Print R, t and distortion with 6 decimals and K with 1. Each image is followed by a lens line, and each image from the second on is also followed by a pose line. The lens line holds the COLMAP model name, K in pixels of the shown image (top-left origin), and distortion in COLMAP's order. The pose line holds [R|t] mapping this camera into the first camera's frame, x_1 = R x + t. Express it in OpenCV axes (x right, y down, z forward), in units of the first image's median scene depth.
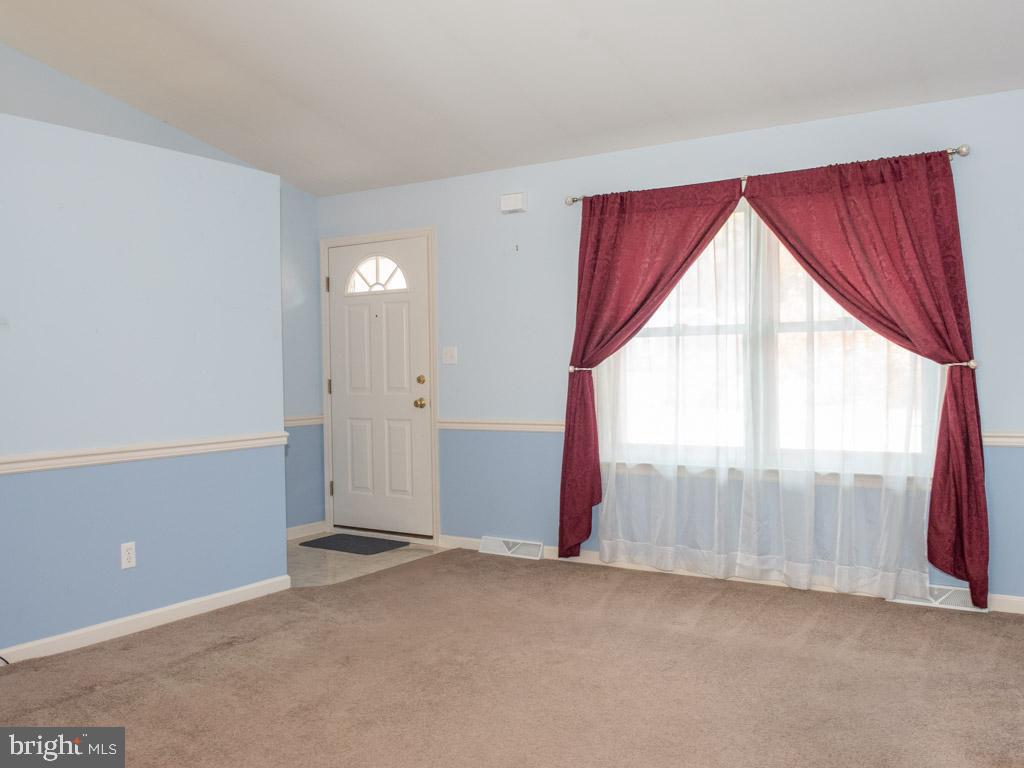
lens RADIAL K [[924.1, 0, 514.8], [0, 924.1, 386.0], [0, 0, 1]] dist [-0.030359, 0.007039]
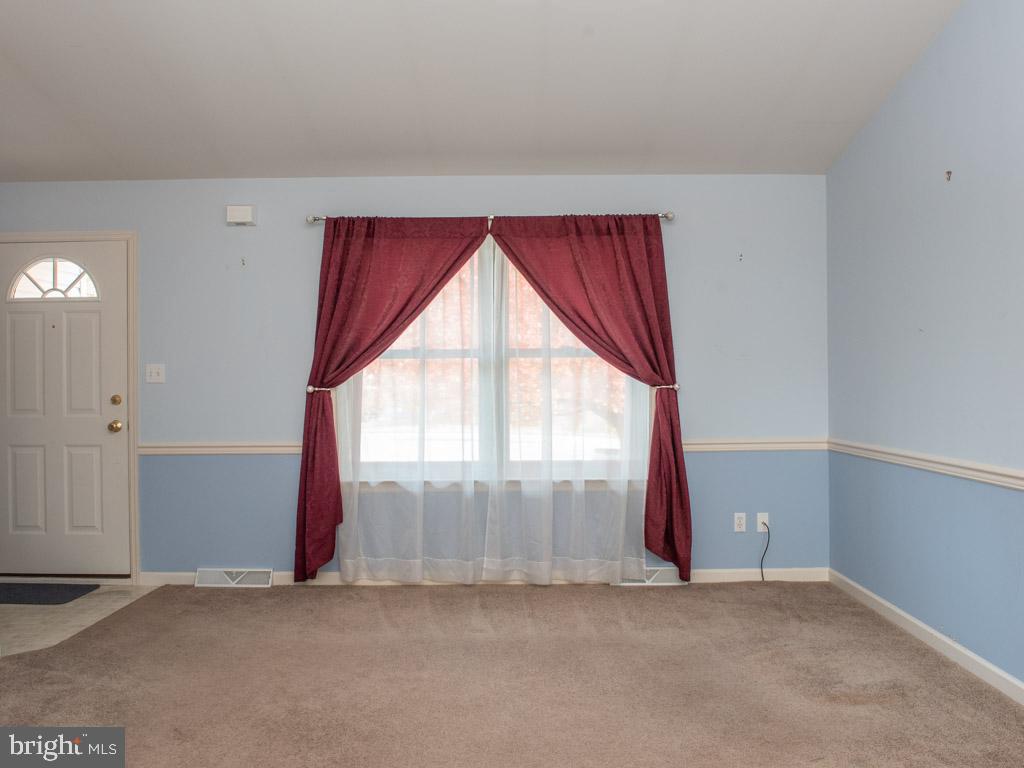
lens RADIAL K [[822.1, 0, 508.0], [0, 822.1, 383.7], [0, 0, 1]] dist [-0.046341, -0.010533]
pose [[0.834838, 0.009754, 0.550409, -0.271221], [0.005520, 0.999644, -0.026087, -0.000038], [-0.550468, 0.024817, 0.834487, 0.169407]]
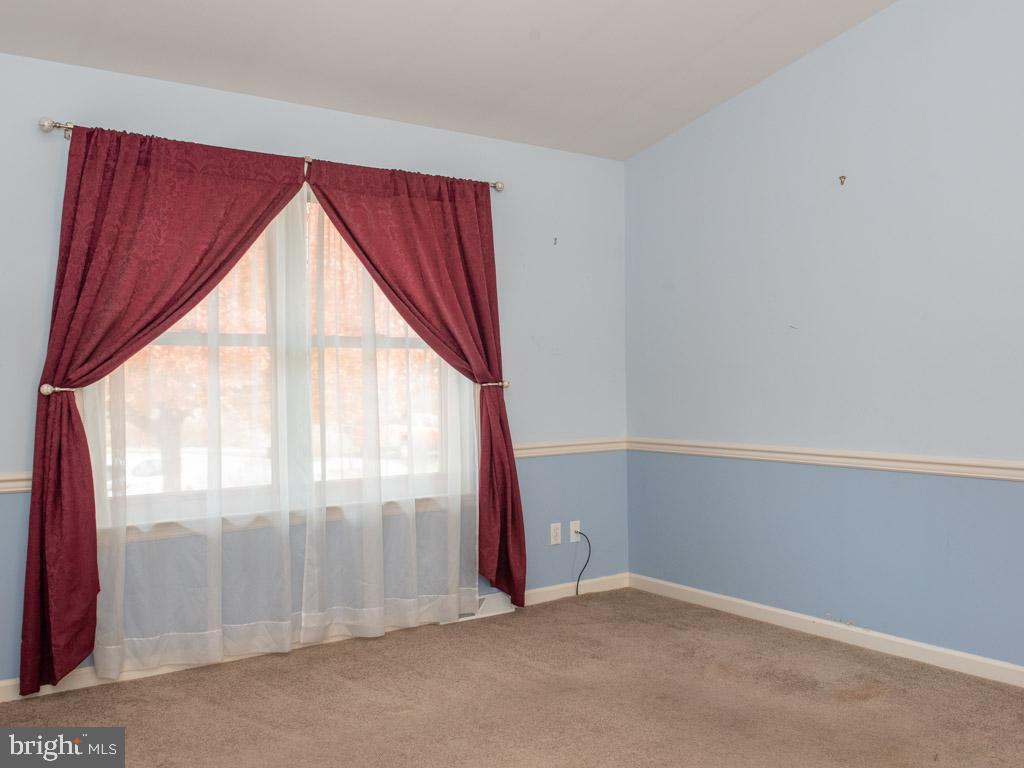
lens RADIAL K [[924.1, 0, 506.1], [0, 924.1, 381.1], [0, 0, 1]] dist [-0.030359, 0.007039]
pose [[0.359760, 0.010510, 0.932986, -0.456927], [0.022687, 0.999542, -0.020008, -0.004628], [-0.932769, 0.028365, 0.359357, 0.532763]]
